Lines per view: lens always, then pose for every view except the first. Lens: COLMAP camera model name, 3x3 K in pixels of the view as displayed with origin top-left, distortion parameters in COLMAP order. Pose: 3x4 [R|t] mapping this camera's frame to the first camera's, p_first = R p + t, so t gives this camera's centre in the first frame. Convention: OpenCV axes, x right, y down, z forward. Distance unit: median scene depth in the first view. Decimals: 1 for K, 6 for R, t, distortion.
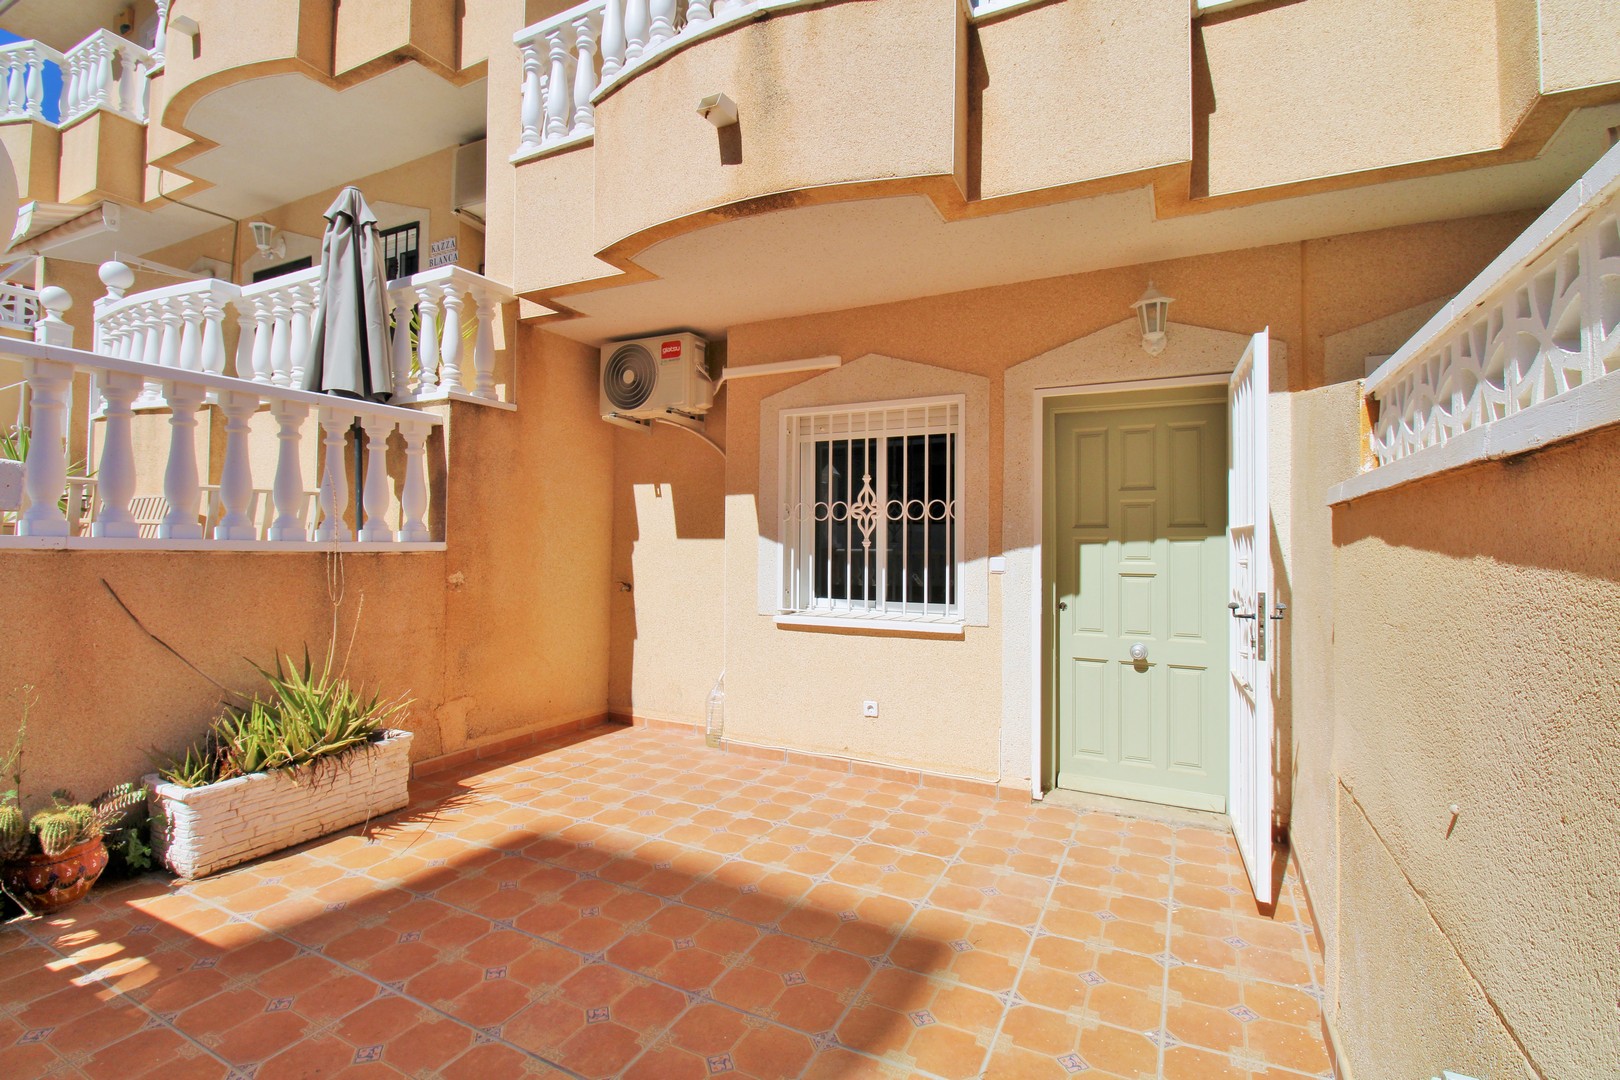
lens RADIAL K [[757.9, 0, 804.5], [0, 757.9, 528.0], [0, 0, 1]] dist [0.004667, -0.018208]
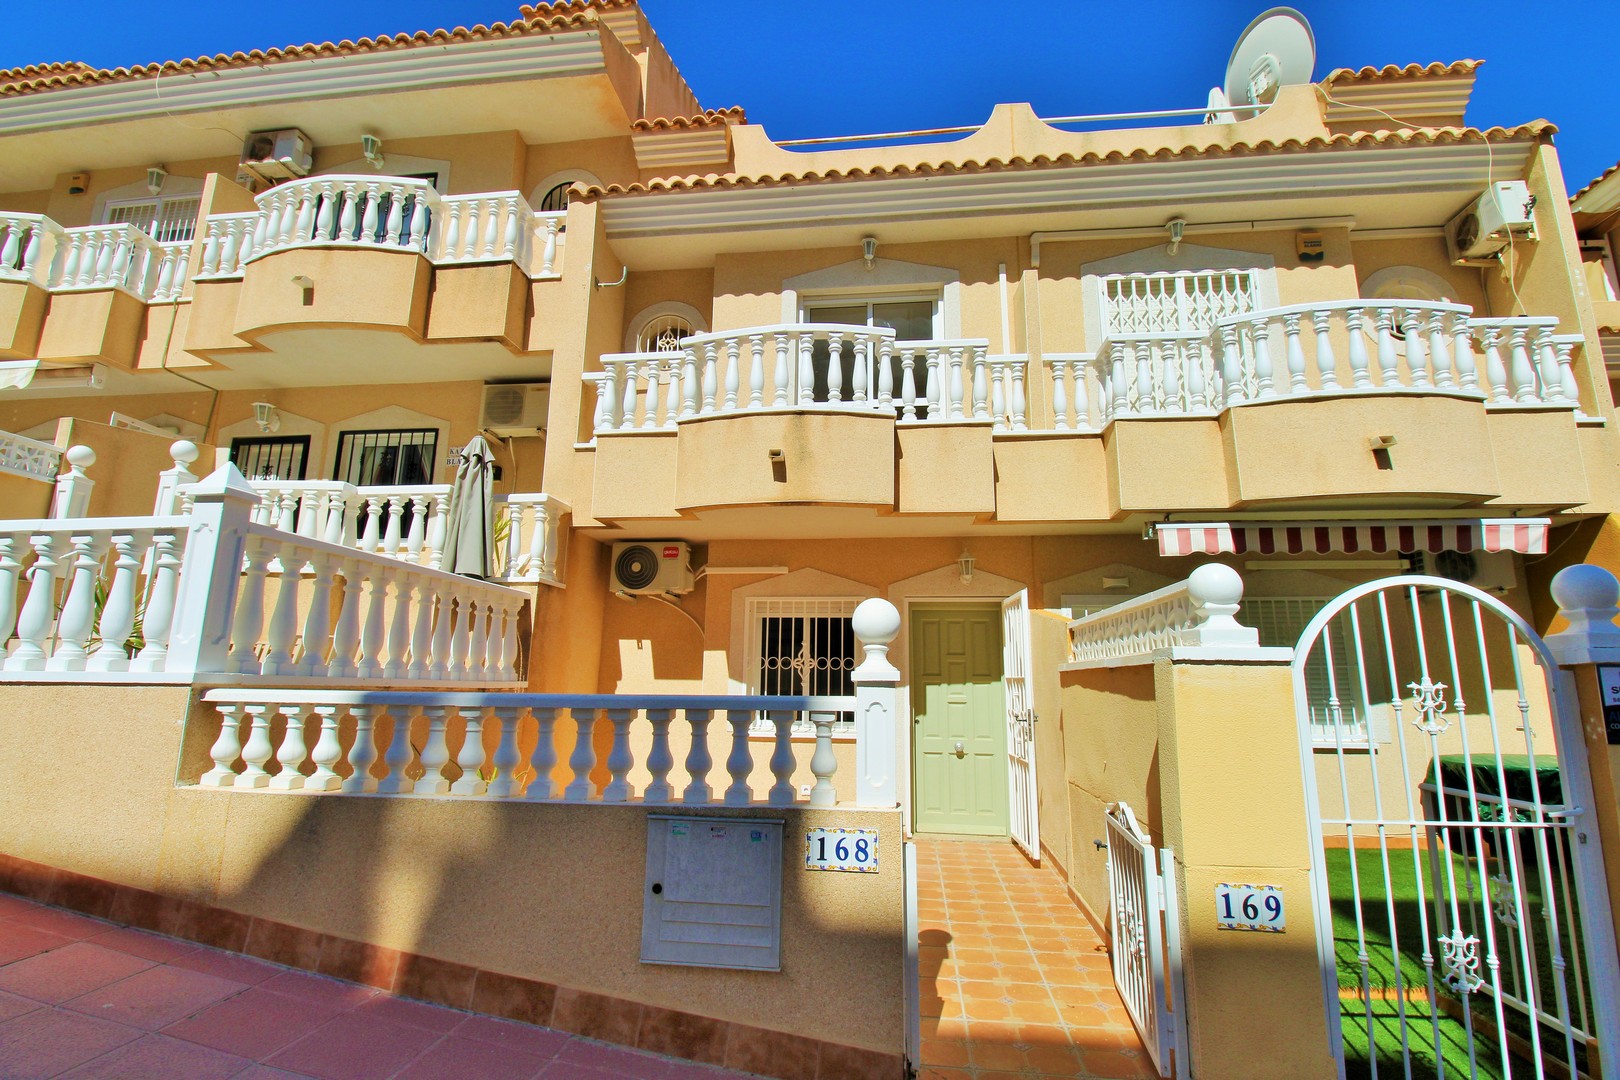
lens RADIAL K [[756.3, 0, 807.1], [0, 756.3, 516.1], [0, 0, 1]] dist [0.001736, -0.000085]
pose [[0.941185, 0.078069, 0.328748, -0.499815], [-0.013149, 0.980668, -0.195238, -0.016754], [-0.337634, 0.179432, 0.924017, -0.595010]]
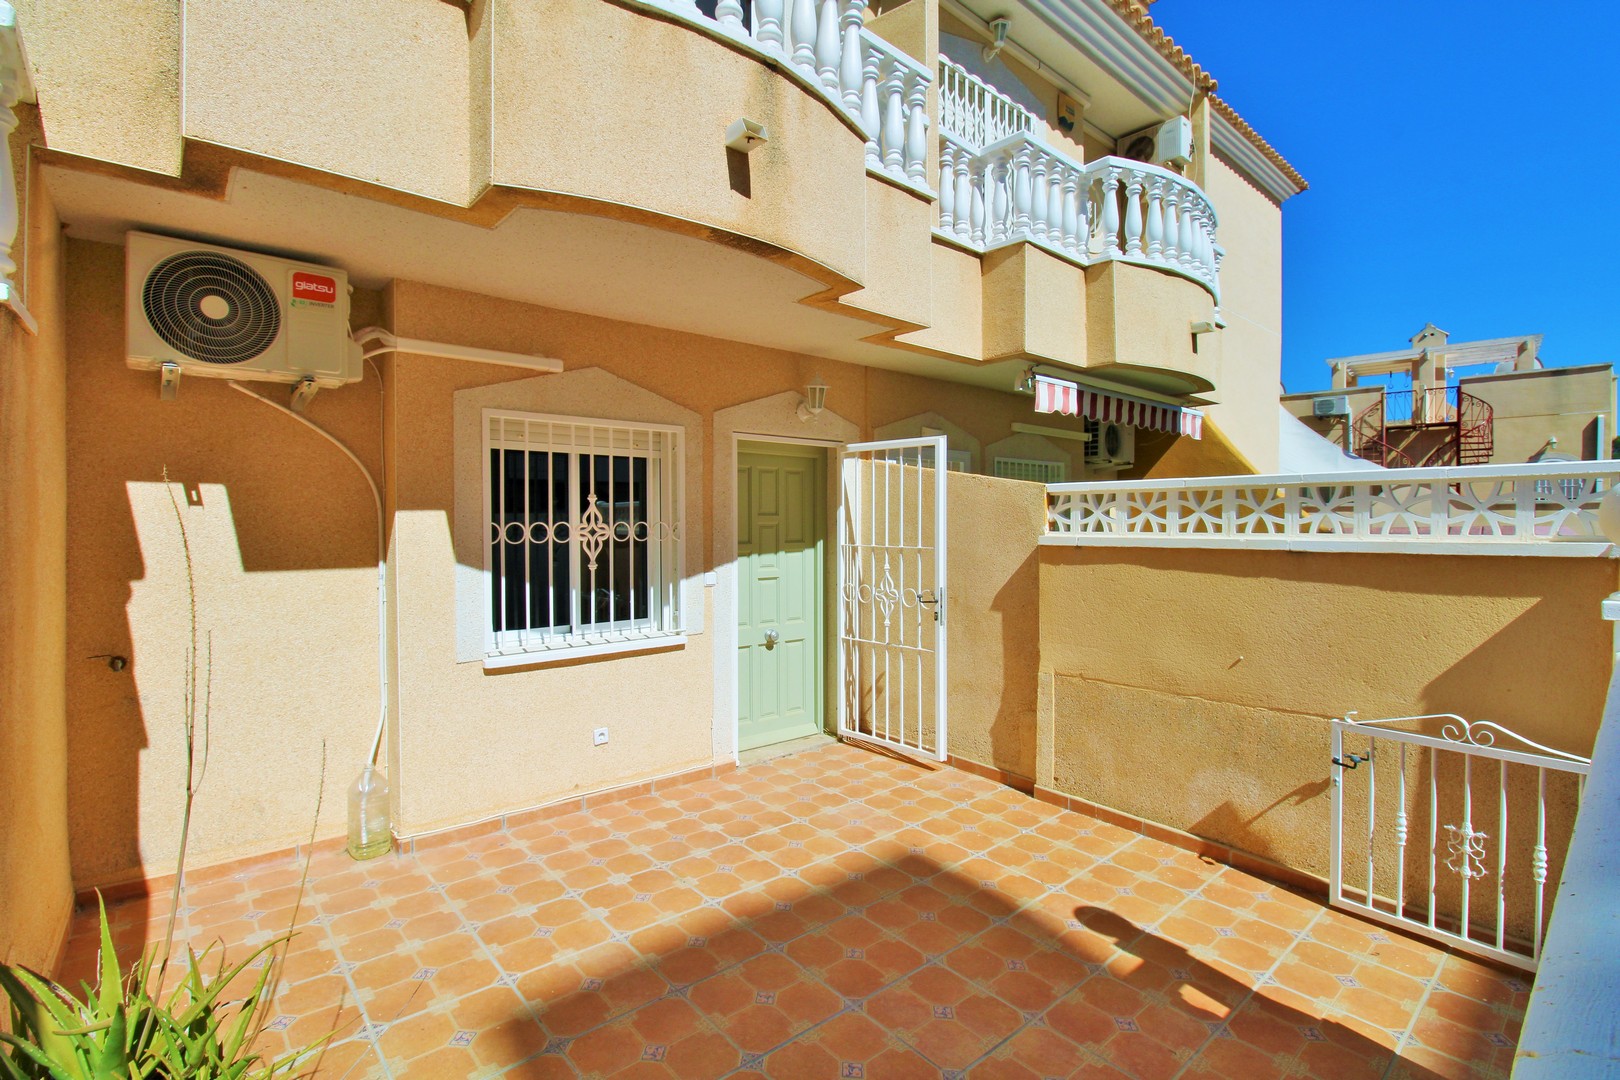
lens RADIAL K [[757.9, 0, 804.5], [0, 757.9, 528.0], [0, 0, 1]] dist [0.004667, -0.018208]
pose [[0.370317, -0.016505, 0.928759, -0.746704], [-0.014592, 0.999615, 0.023582, -0.057406], [-0.928791, -0.022285, 0.369934, 0.422611]]
